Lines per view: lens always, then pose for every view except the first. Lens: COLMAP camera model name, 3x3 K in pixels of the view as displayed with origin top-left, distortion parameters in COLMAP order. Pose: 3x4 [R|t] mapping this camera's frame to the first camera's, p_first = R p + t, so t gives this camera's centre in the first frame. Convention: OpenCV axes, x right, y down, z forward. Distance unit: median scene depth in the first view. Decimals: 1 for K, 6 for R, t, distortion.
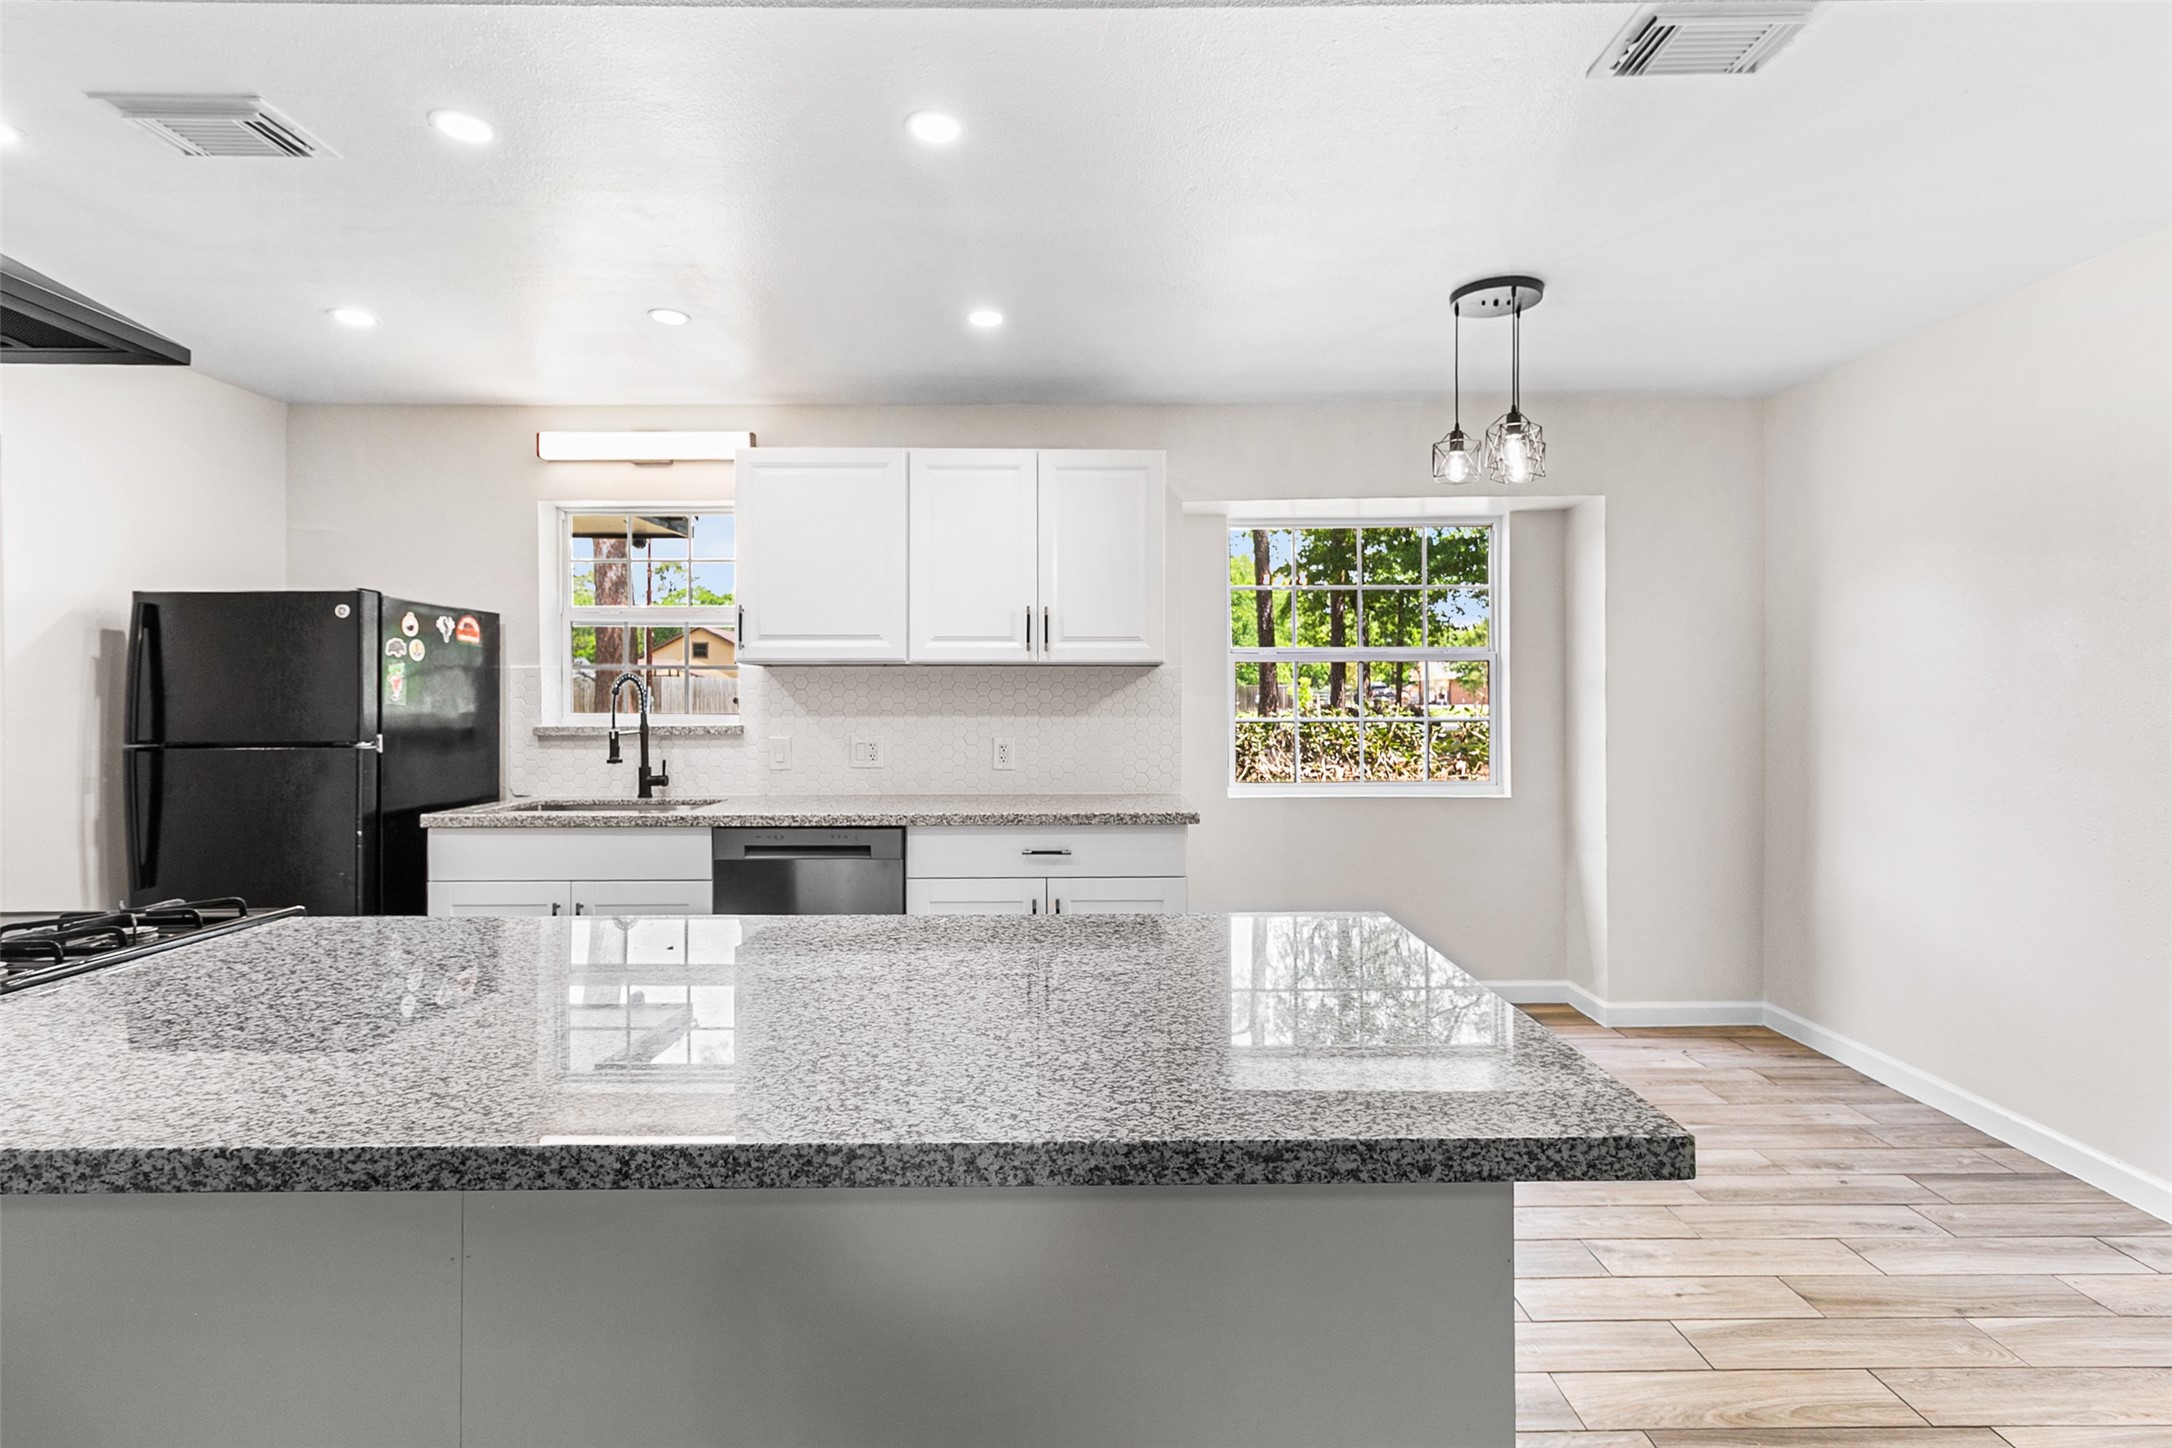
lens RADIAL K [[1021.4, 0, 1096.5], [0, 1021.4, 708.6], [0, 0, 1]] dist [0.005689, -0.000866]
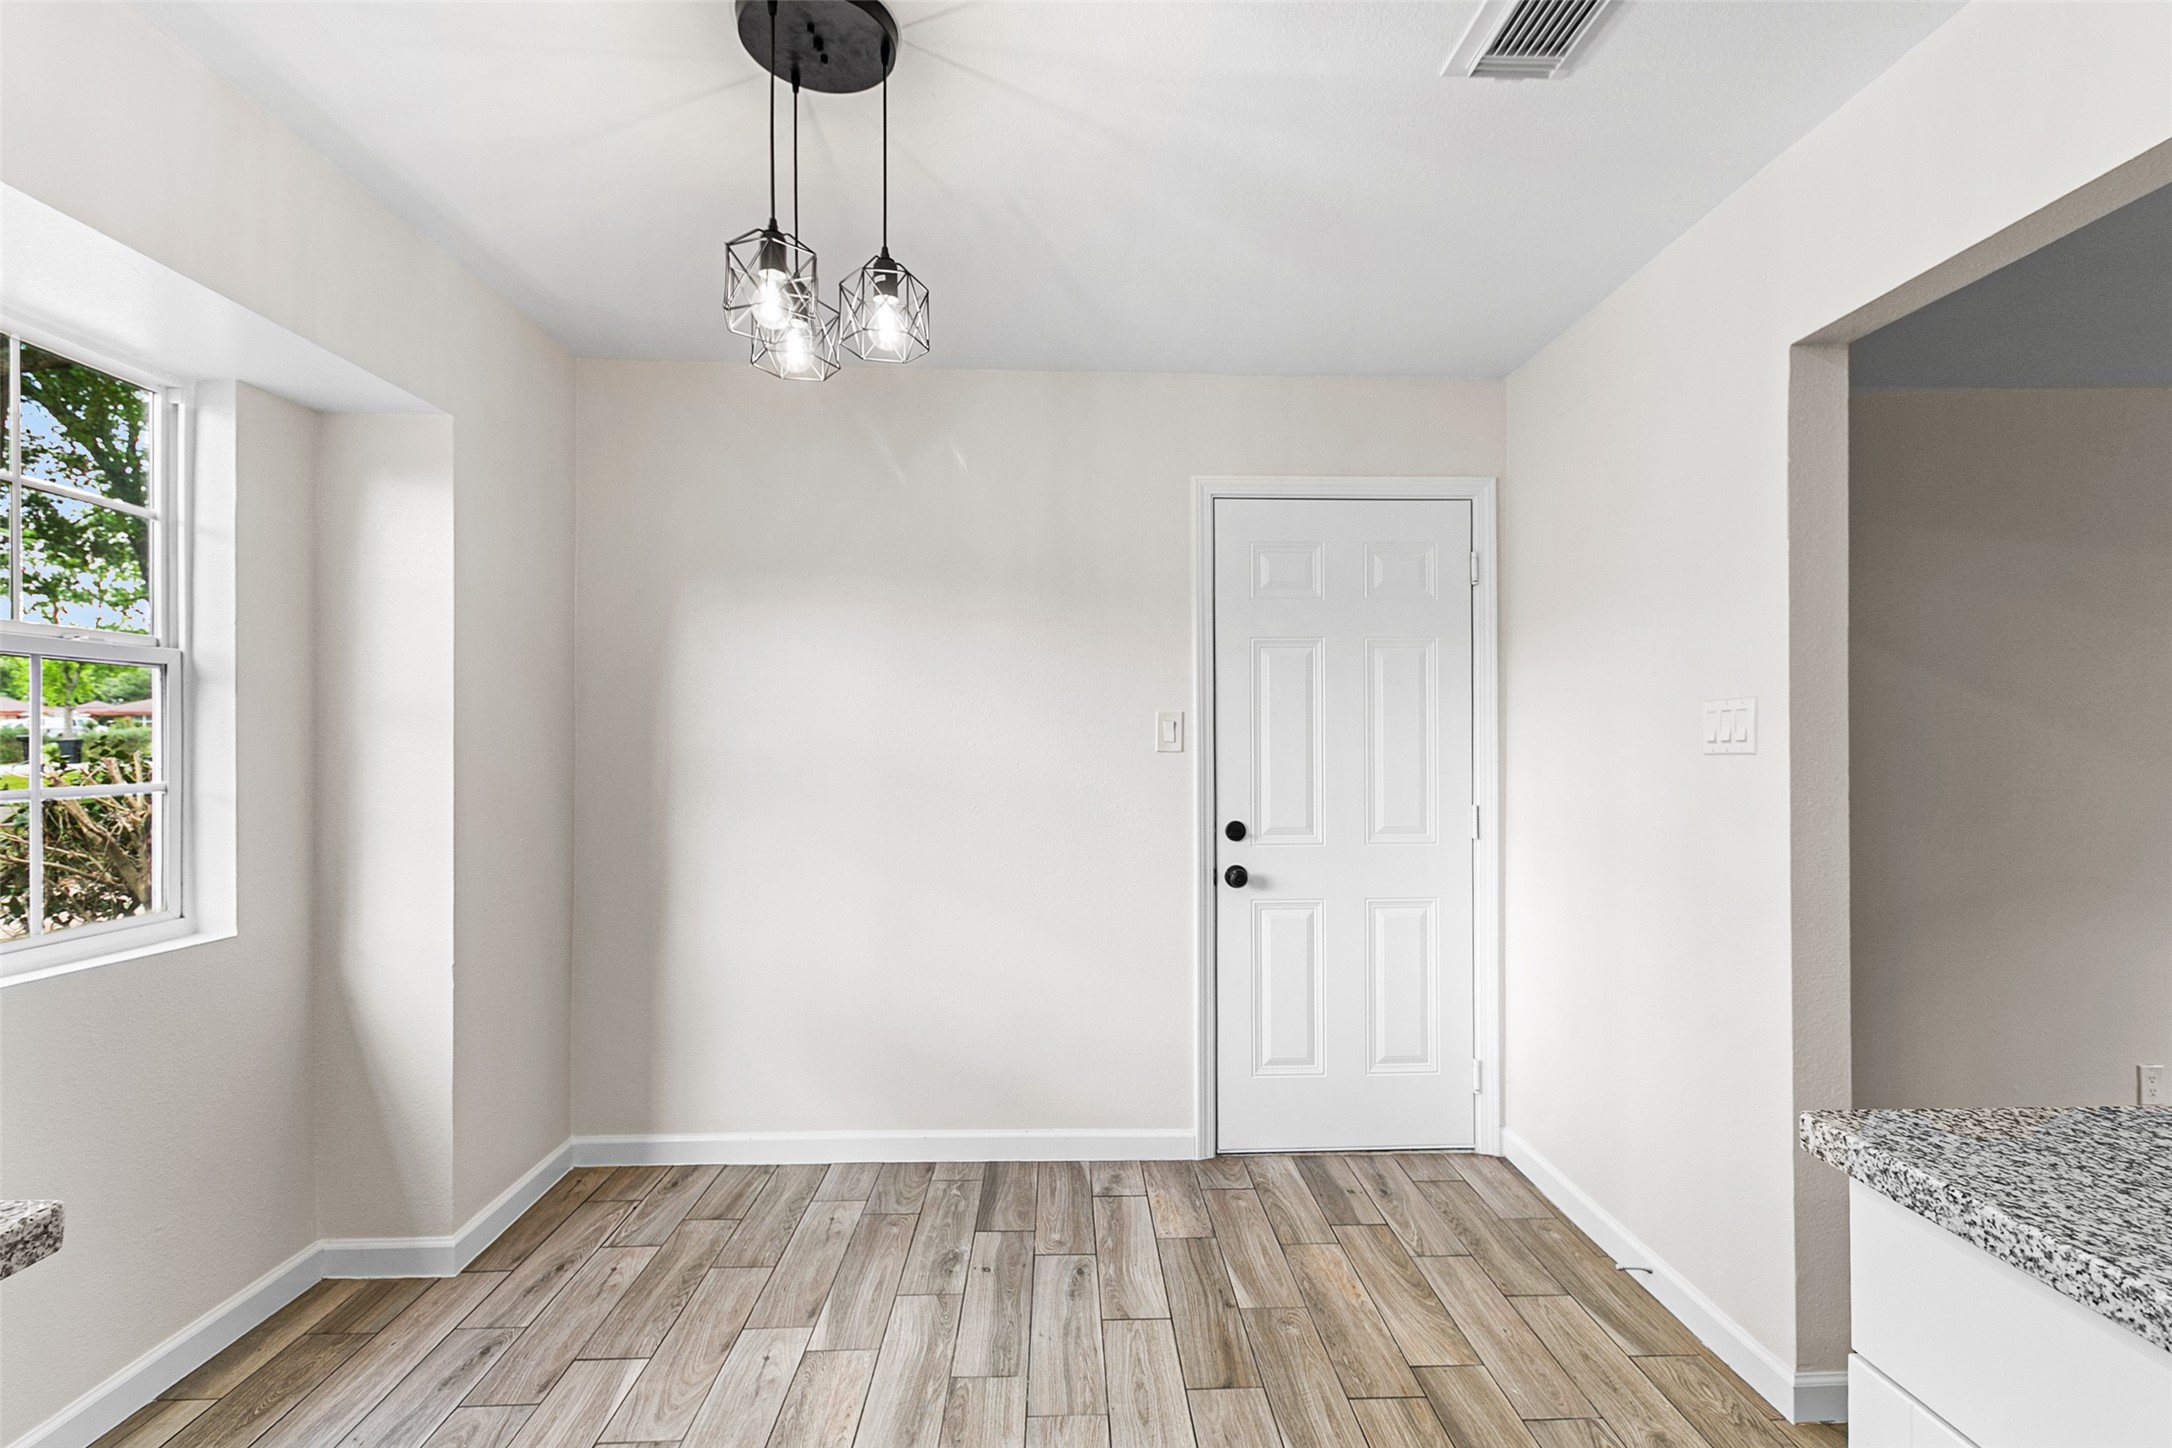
lens RADIAL K [[1021.4, 0, 1080.8], [0, 1021.4, 724.0], [0, 0, 1]] dist [0.005689, -0.000866]
pose [[-0.022705, 0.016506, 0.999606, -0.151955], [0.010272, 0.999815, -0.016276, -0.010853], [-0.999689, 0.009899, -0.022870, 0.689506]]
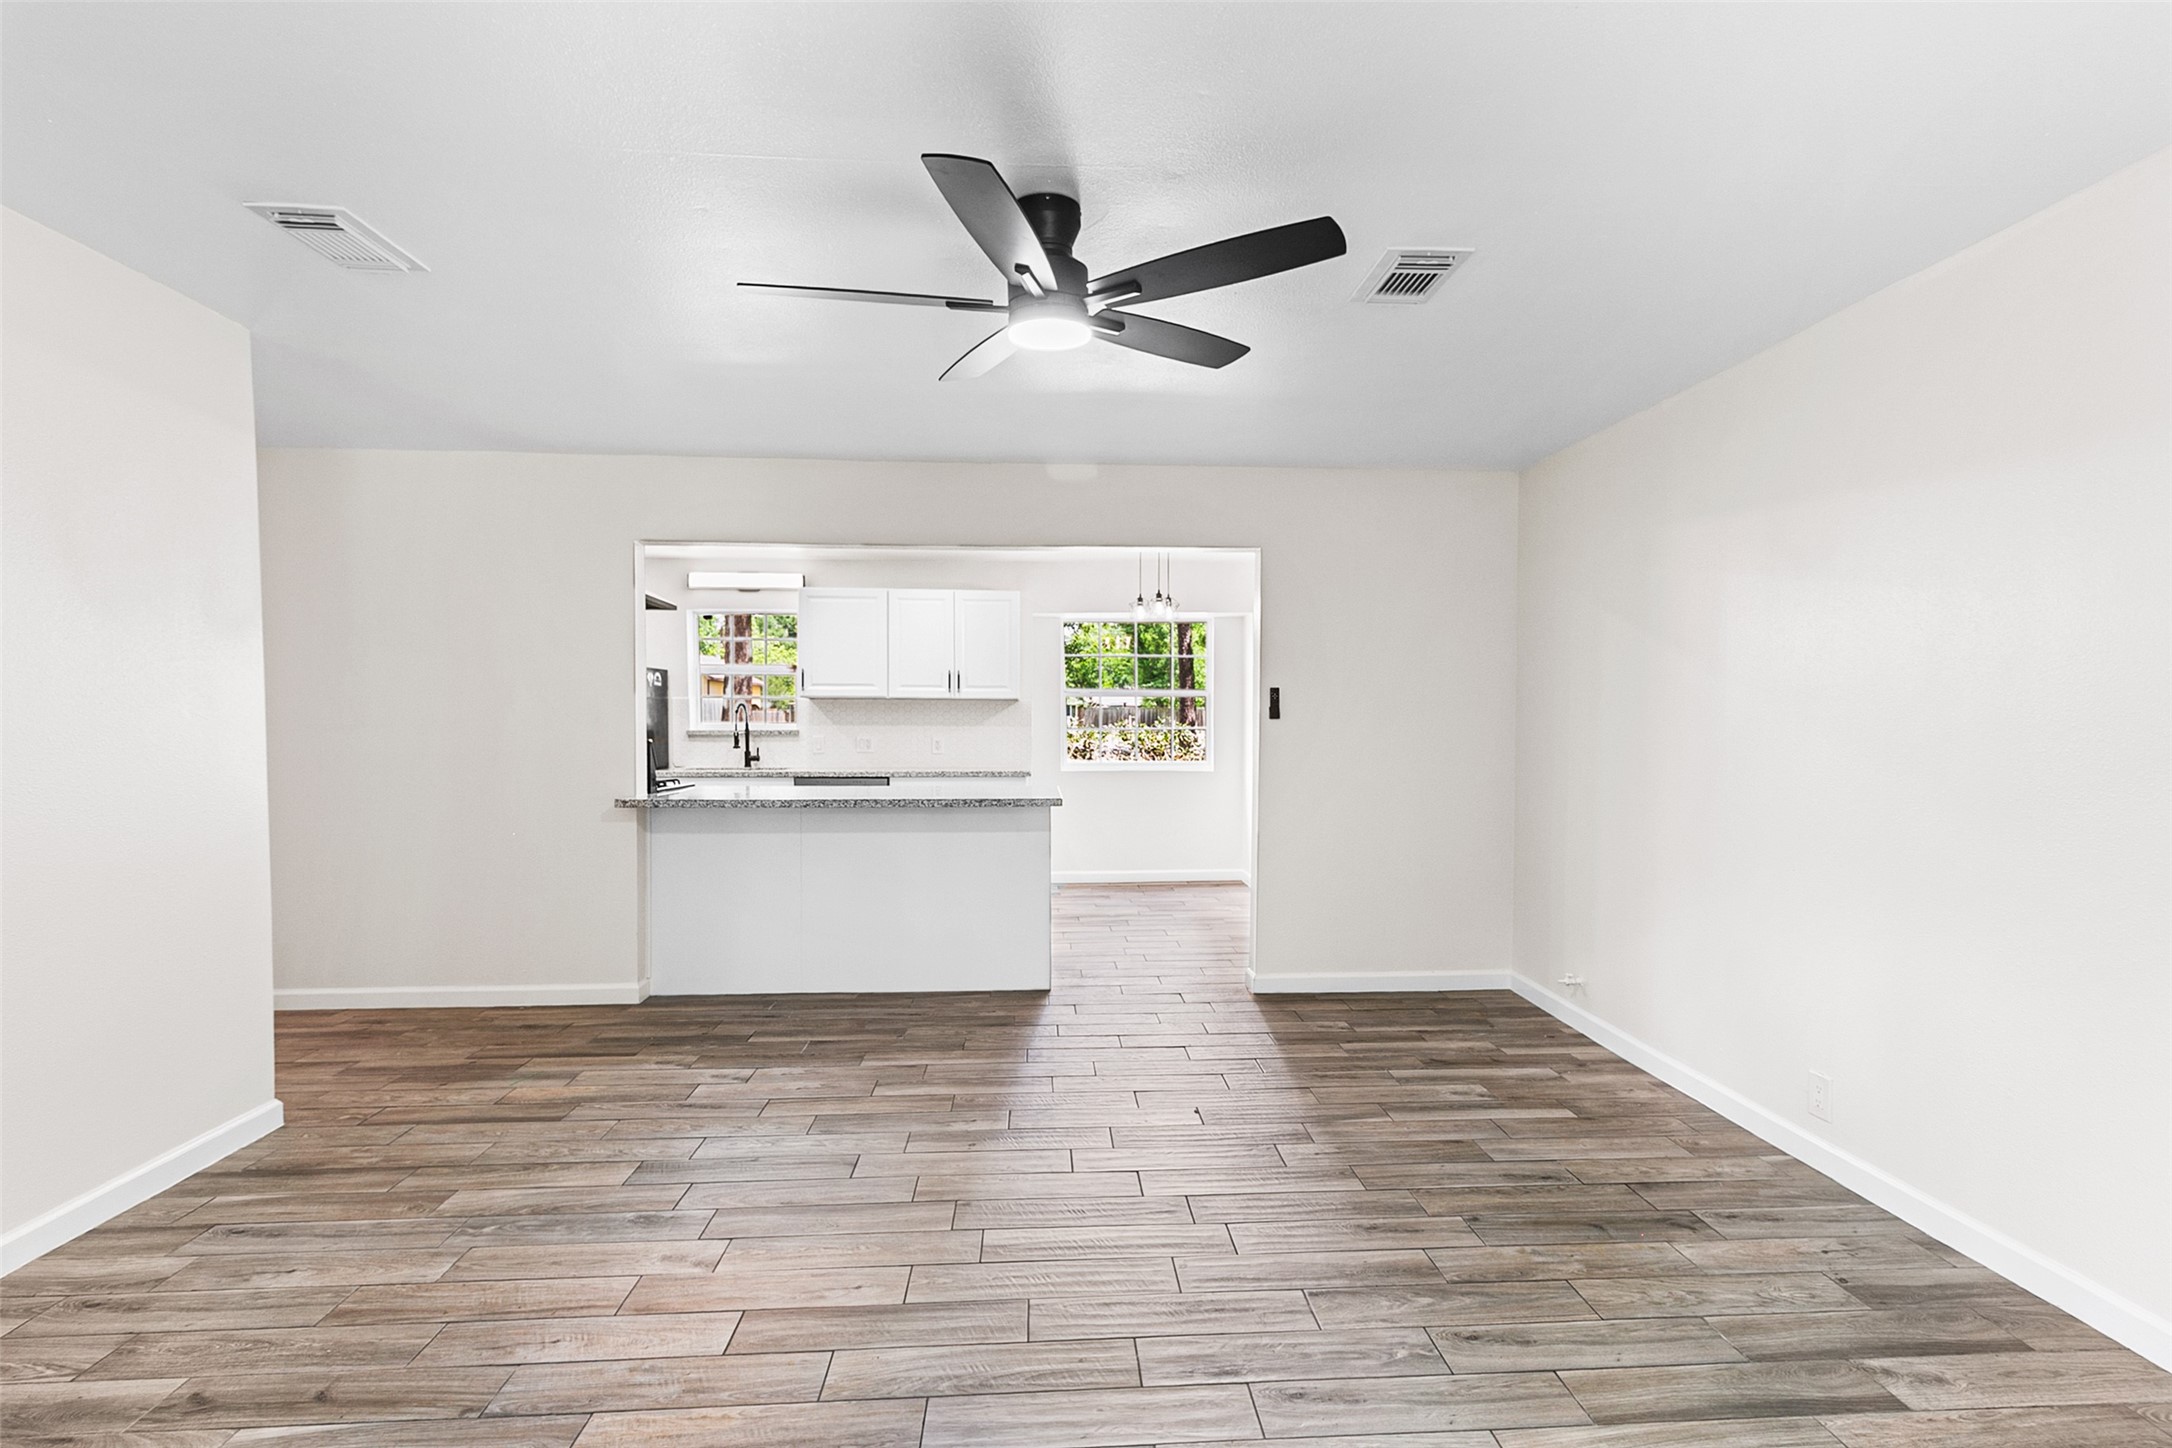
lens RADIAL K [[1021.4, 0, 1102.5], [0, 1021.4, 745.6], [0, 0, 1]] dist [0.005689, -0.000866]
pose [[0.998165, 0.003574, 0.060442, 0.111063], [-0.004681, 0.999824, 0.018186, 0.009609], [-0.060366, -0.018436, 0.998006, -1.010394]]
